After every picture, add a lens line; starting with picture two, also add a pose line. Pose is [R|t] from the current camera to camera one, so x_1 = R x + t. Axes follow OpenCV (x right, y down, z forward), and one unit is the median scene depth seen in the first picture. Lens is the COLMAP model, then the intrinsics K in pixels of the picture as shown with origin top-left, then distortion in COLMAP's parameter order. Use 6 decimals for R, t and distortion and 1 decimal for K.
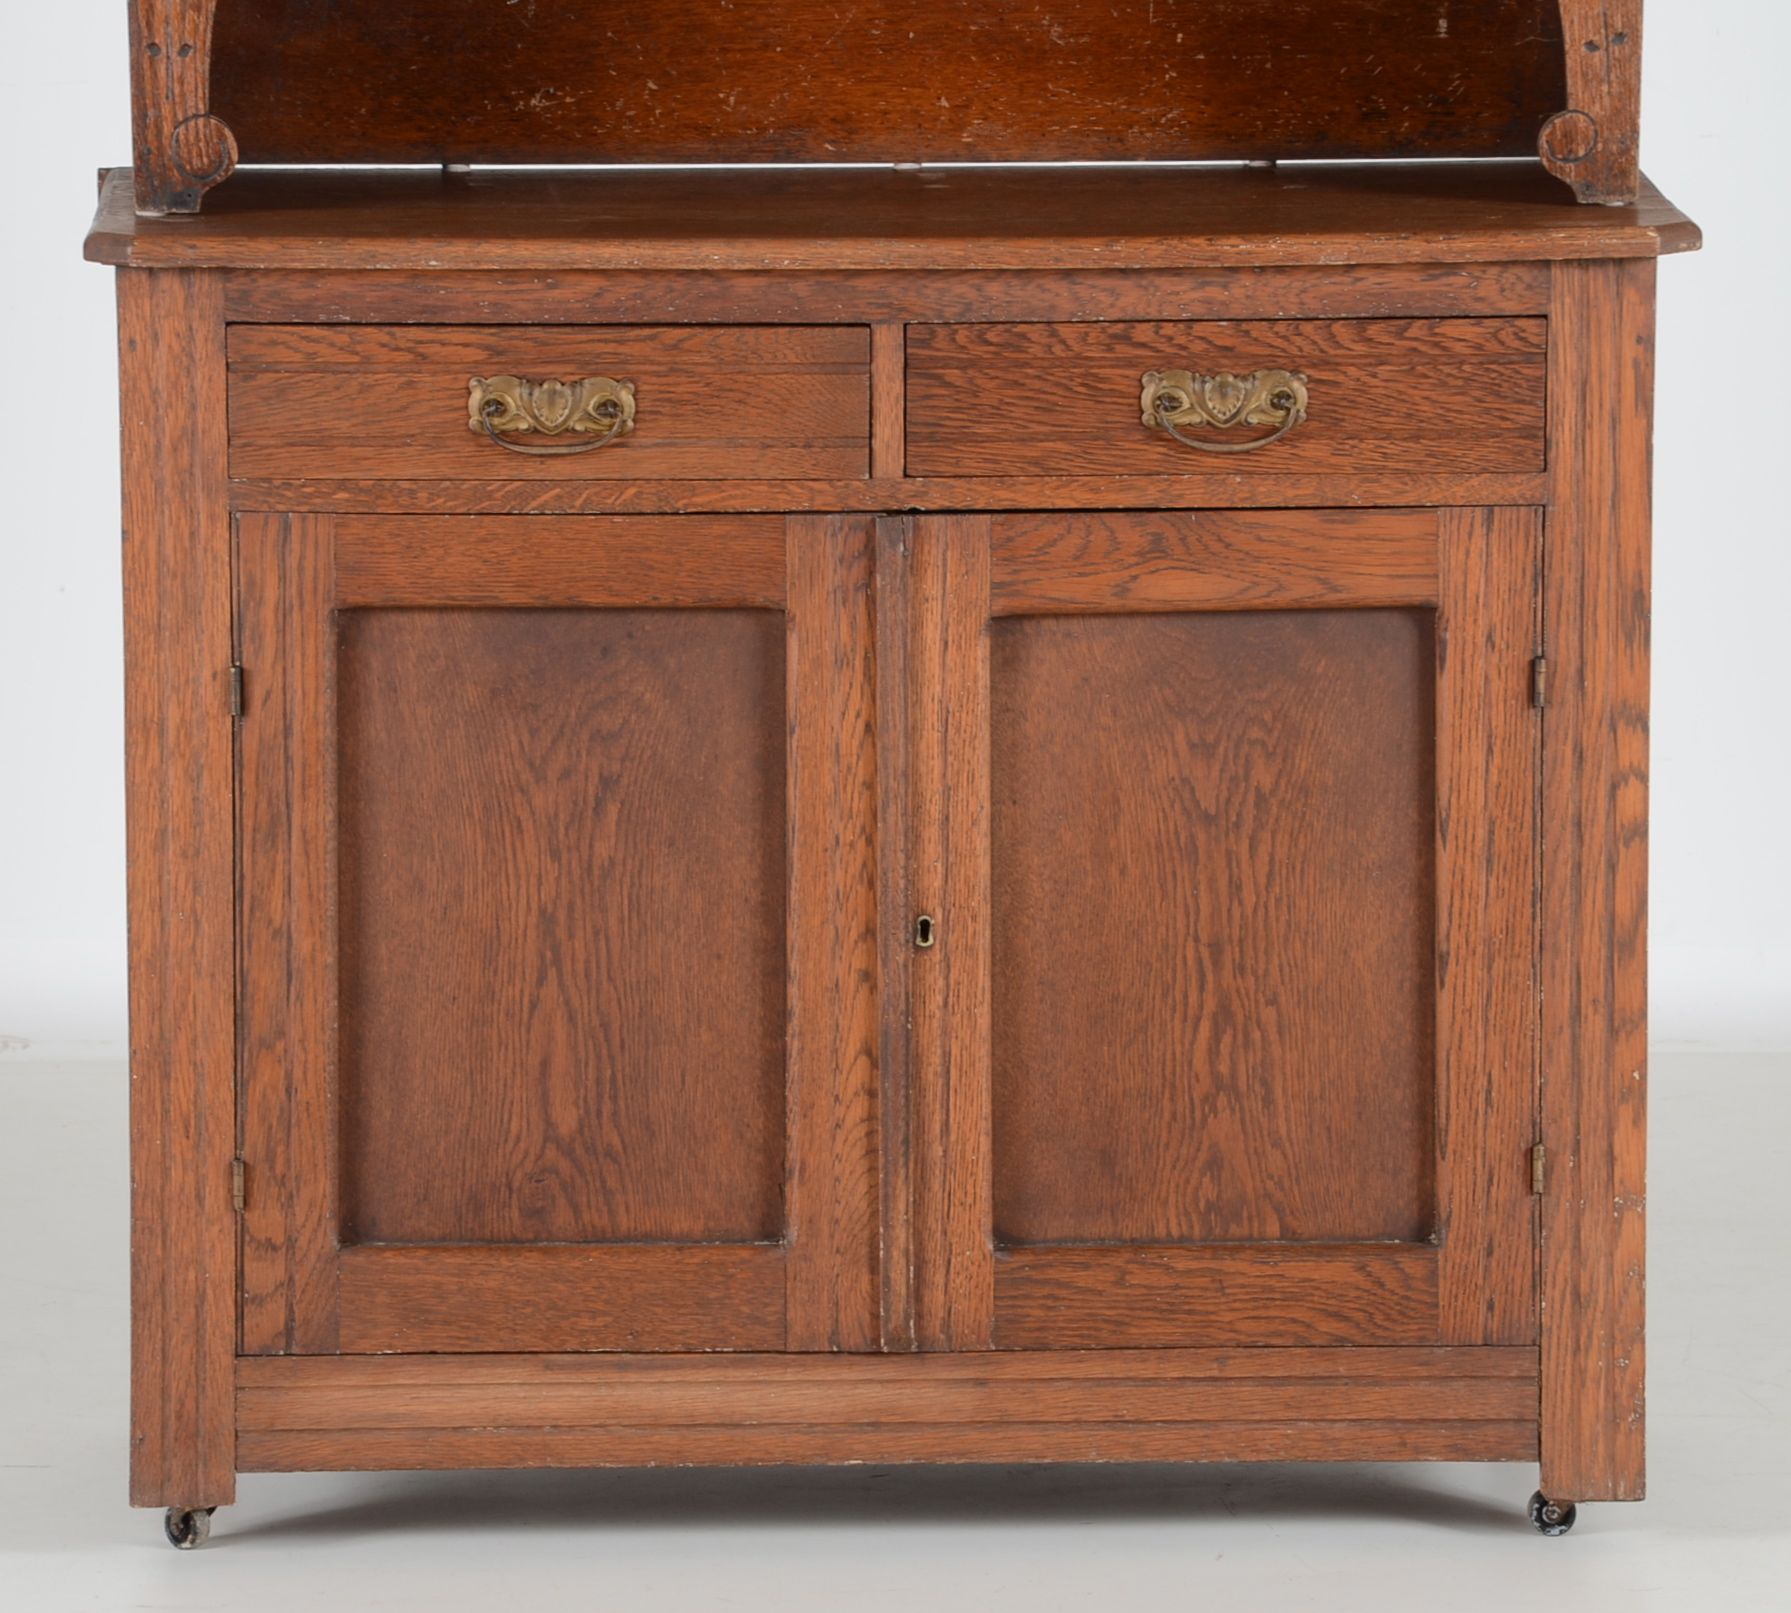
lens RADIAL K [[10306.8, 0, 895.5], [0, 10306.8, 806.5], [0, 0, 1]] dist [0.801561, 20.461832]
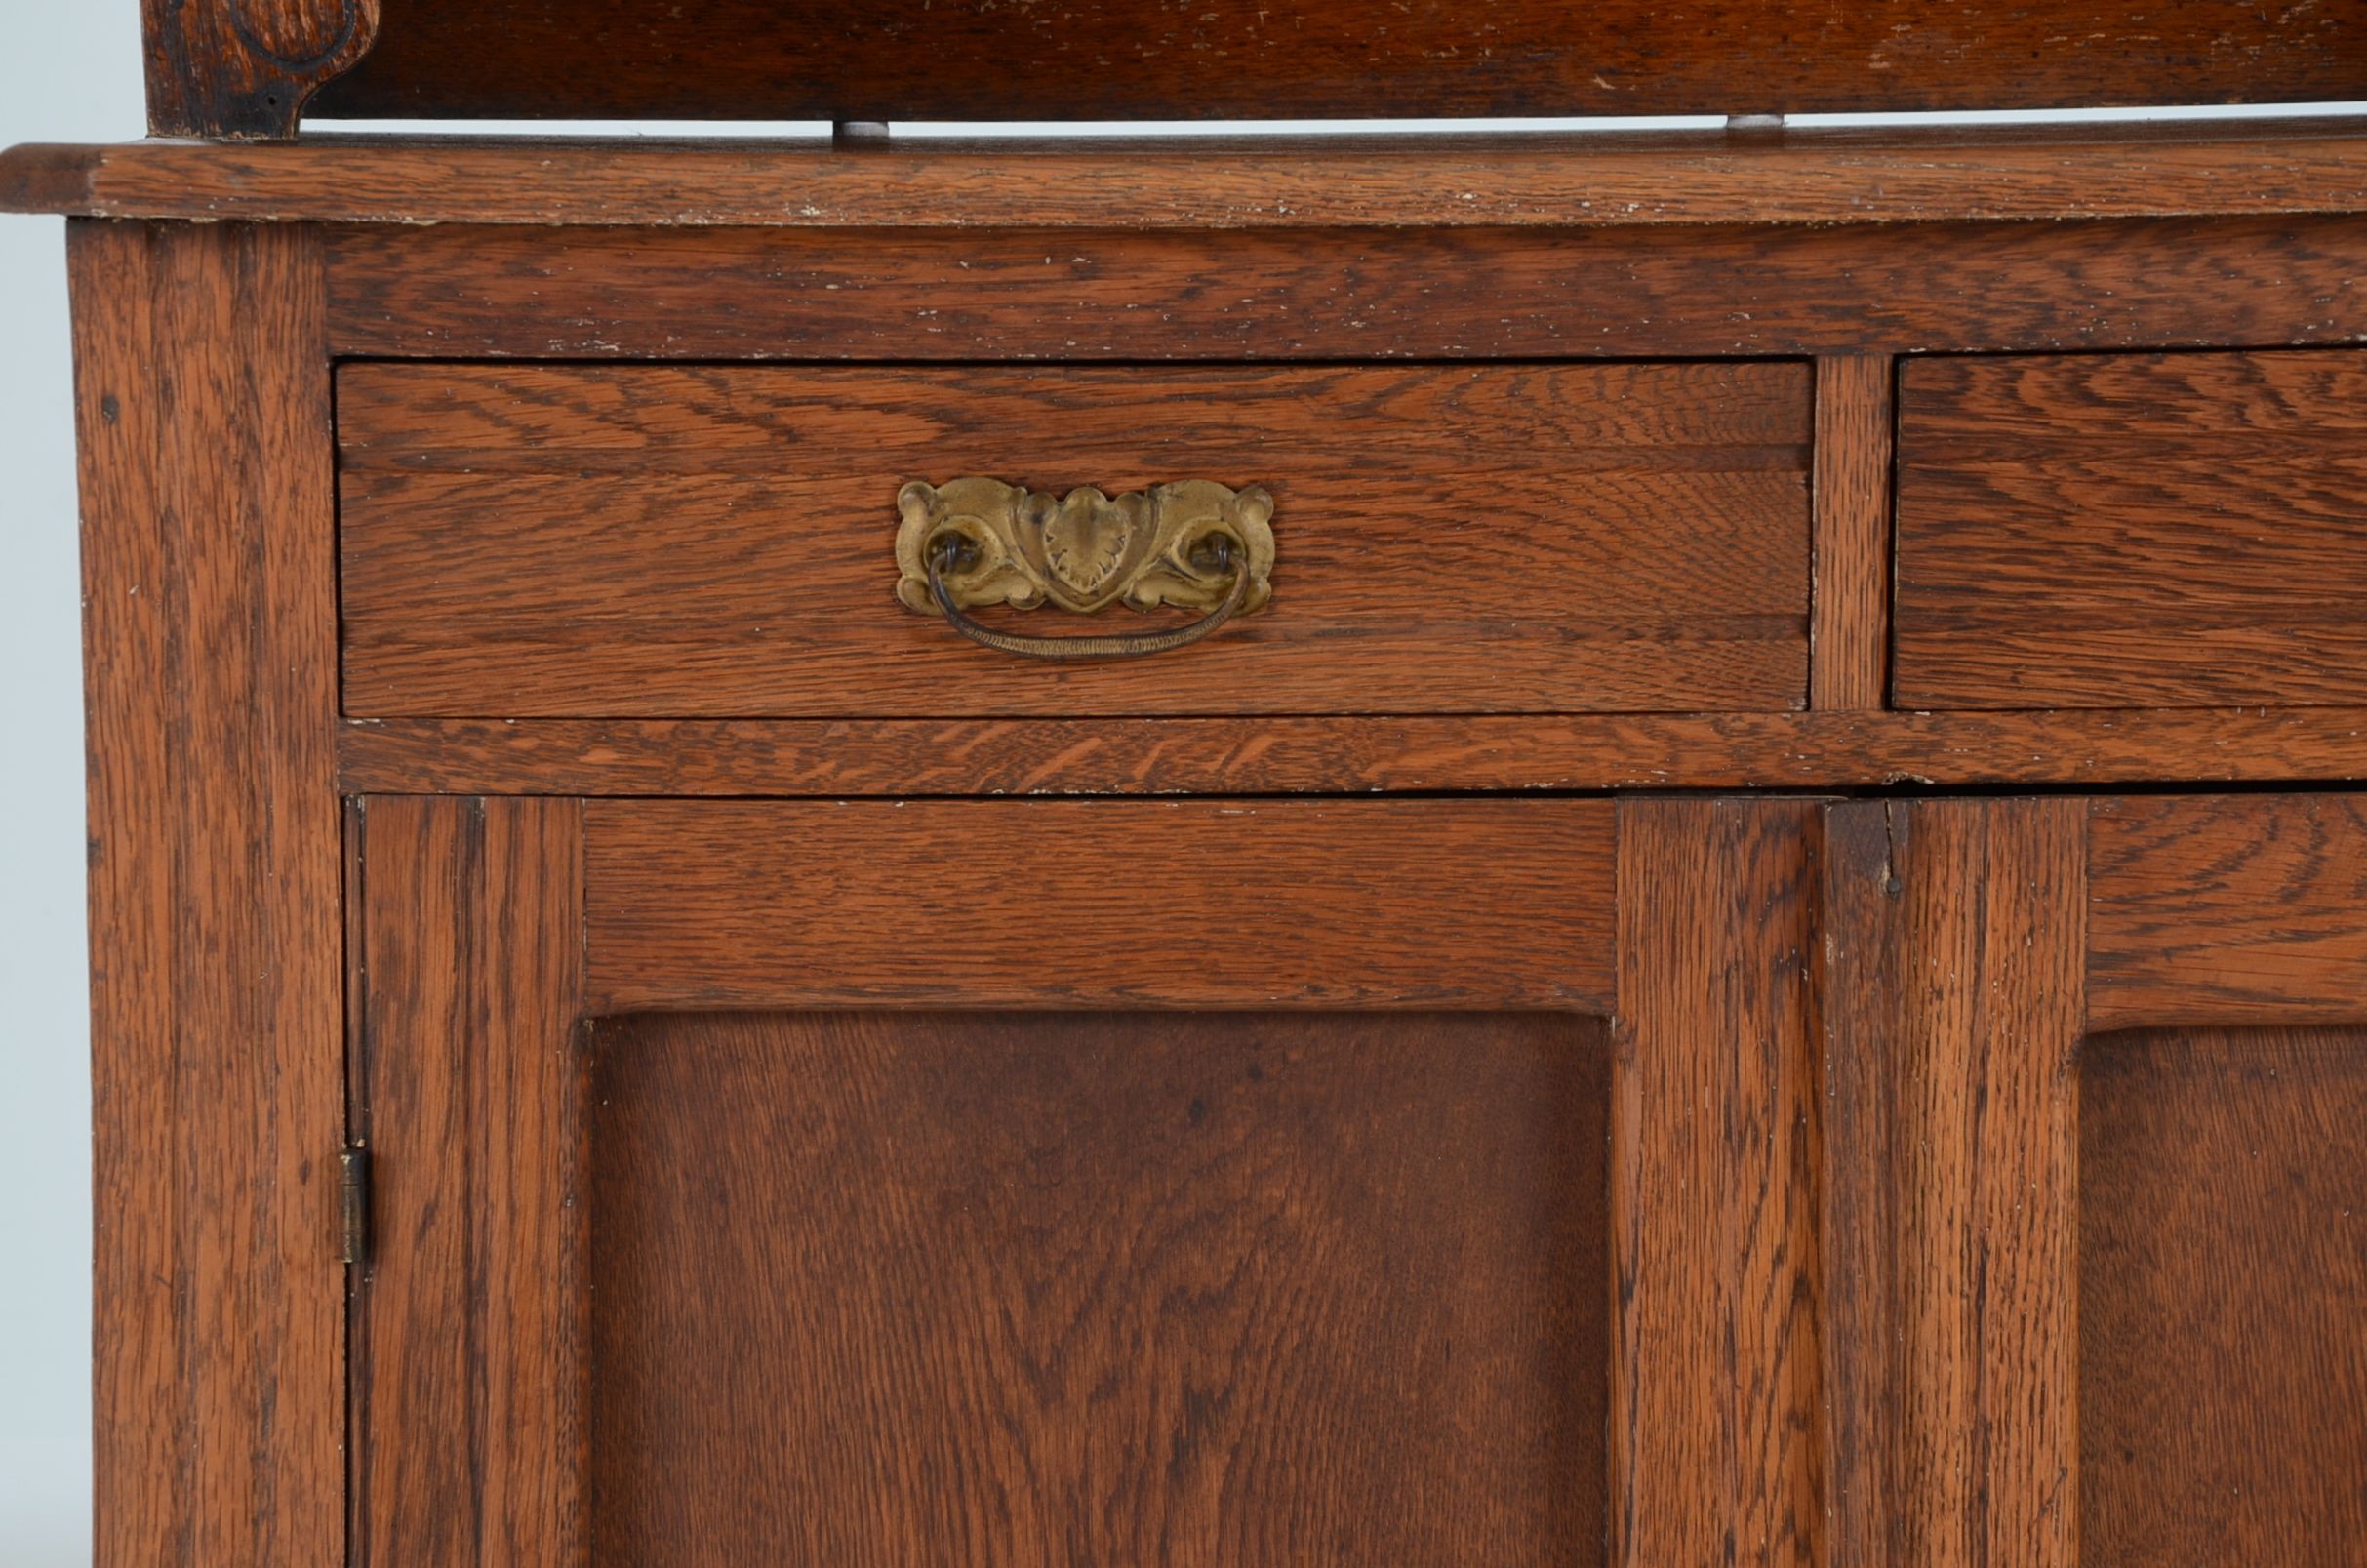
lens RADIAL K [[6157.9, 0, 1154.8], [0, 6157.9, 777.2], [0, 0, 1]] dist [0.522293, 1.069046]
pose [[0.999975, -0.000893, 0.007085, -0.031940], [0.001216, 0.998953, -0.045723, -0.017202], [-0.007037, 0.045731, 0.998929, 0.737409]]
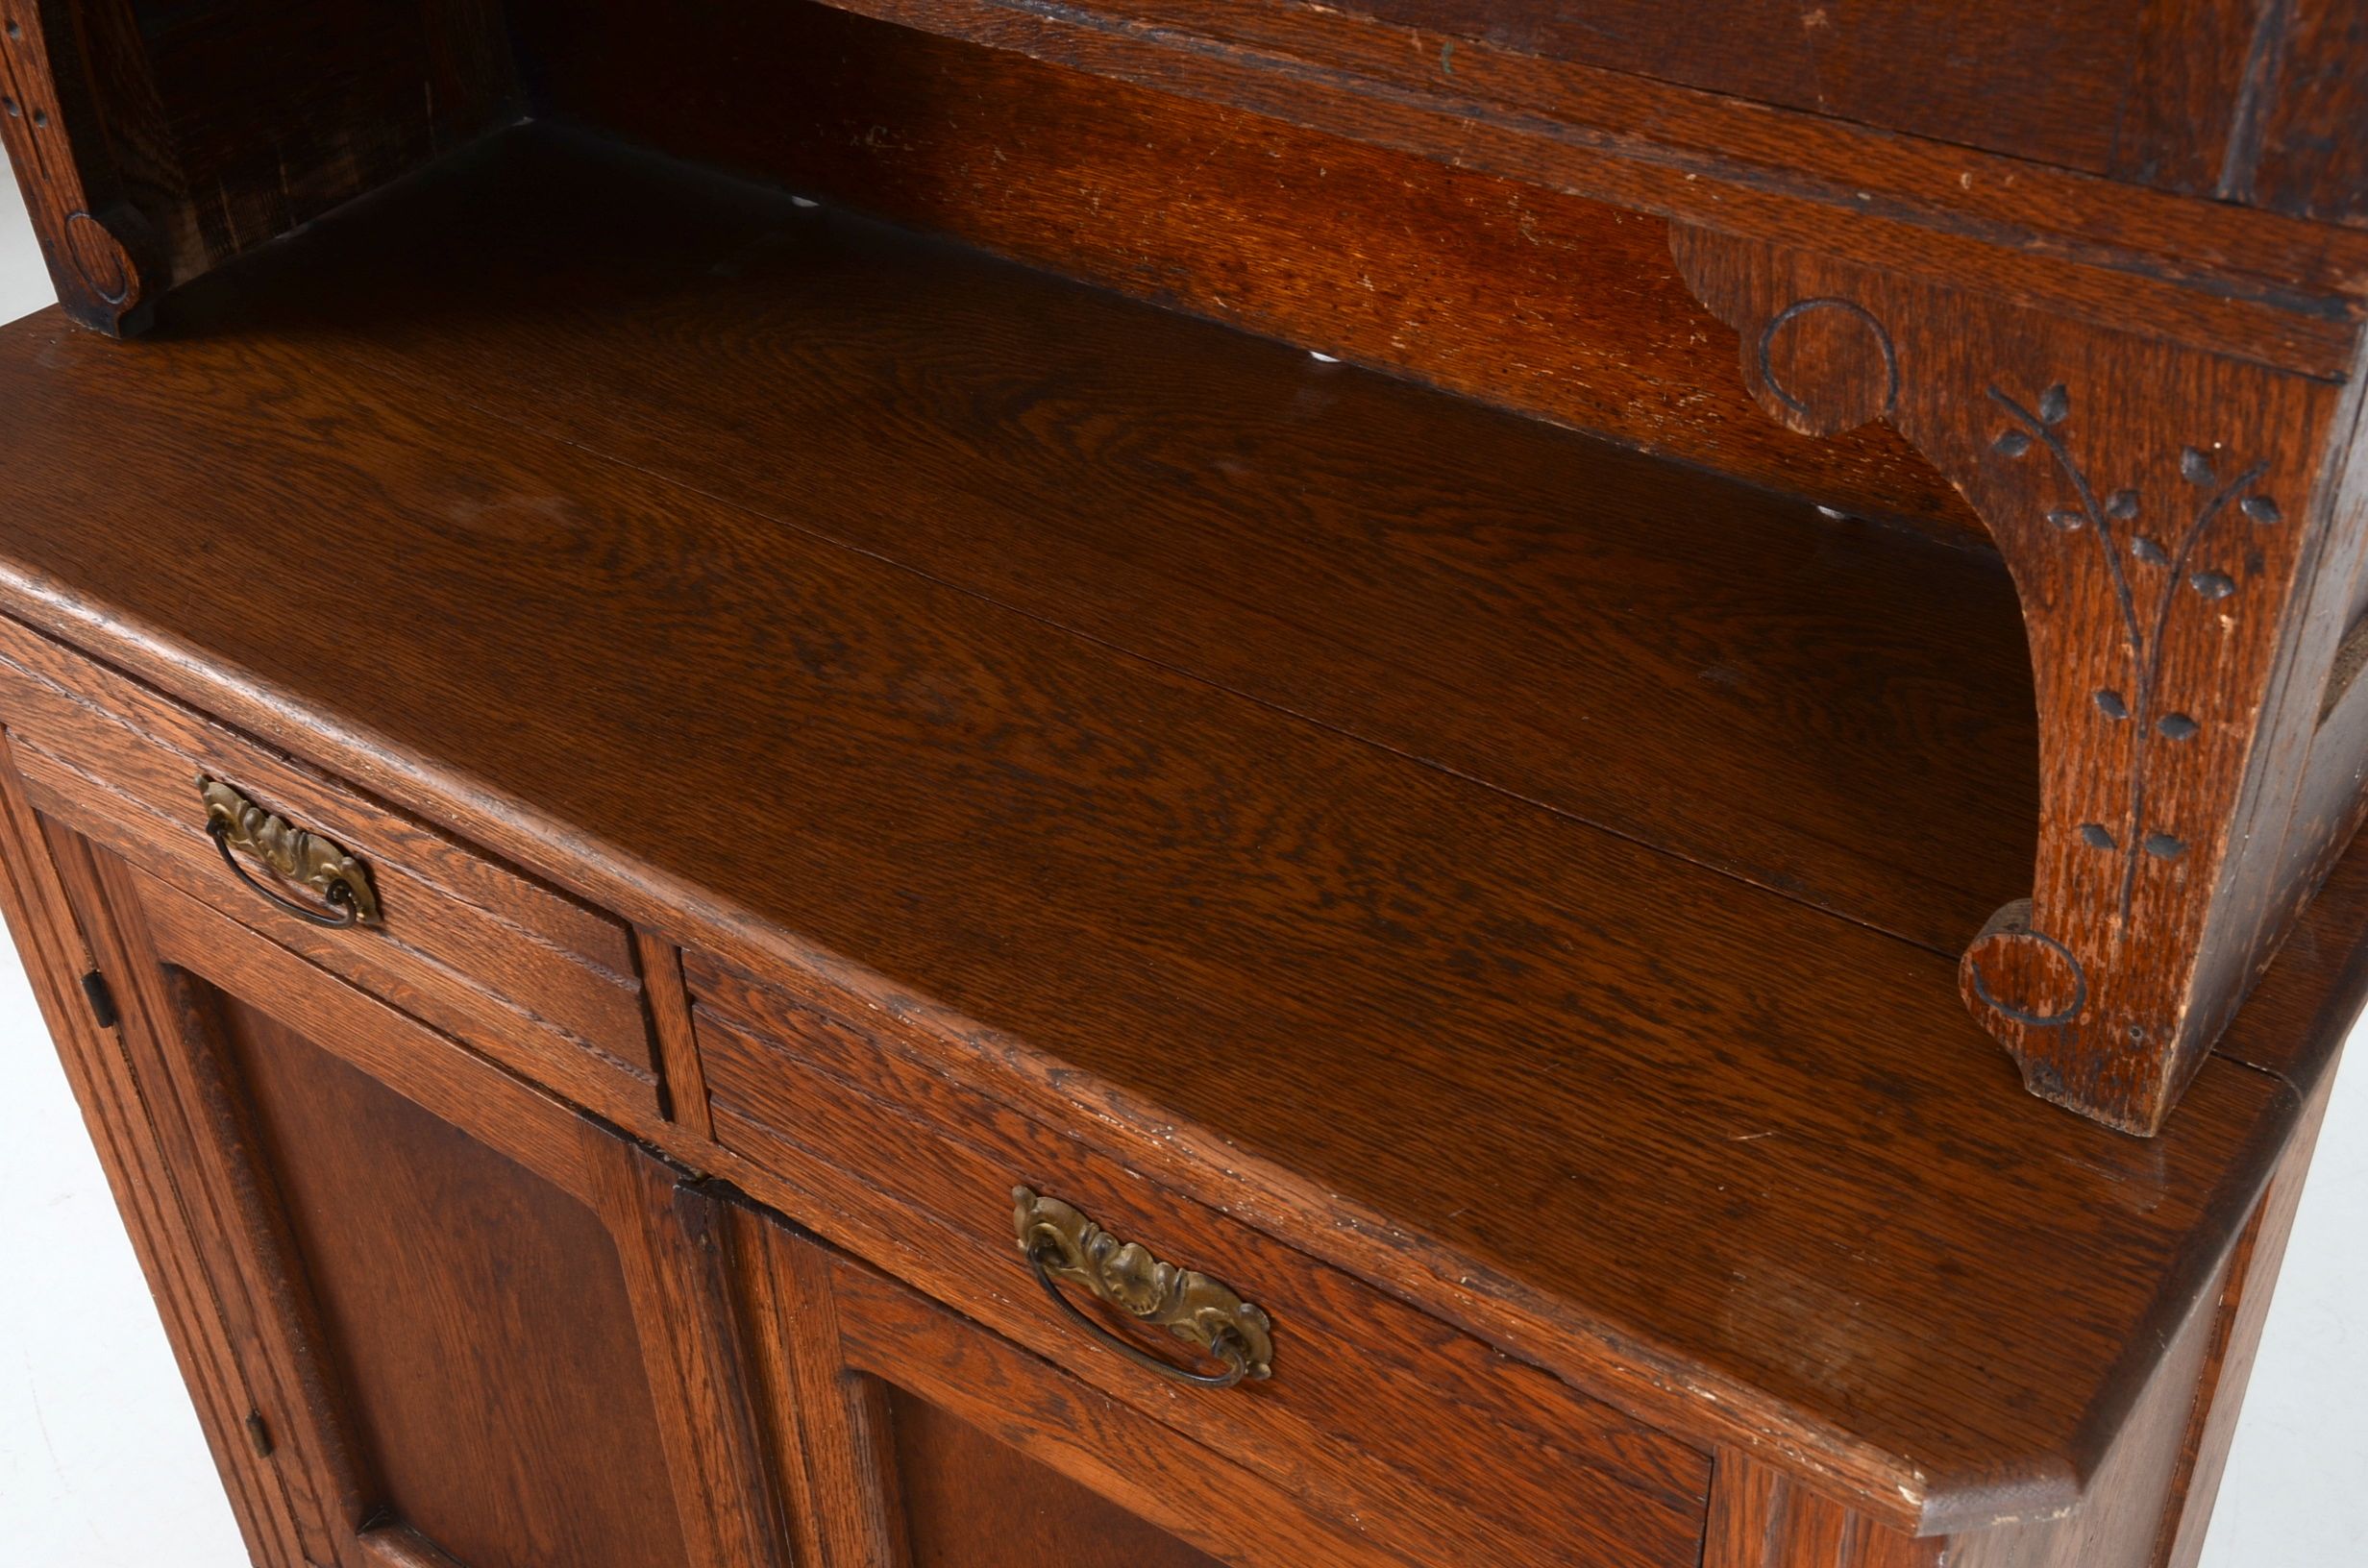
lens RADIAL K [[2732.7, 0, 1184.0], [0, 2732.7, 784.0], [0, 0, 1]] dist [-0.003547, 0.211482]
pose [[0.795372, 0.344896, -0.498427, 0.093125], [-0.069541, 0.868818, 0.490224, -0.128243], [0.602119, -0.355250, 0.715018, 0.910256]]
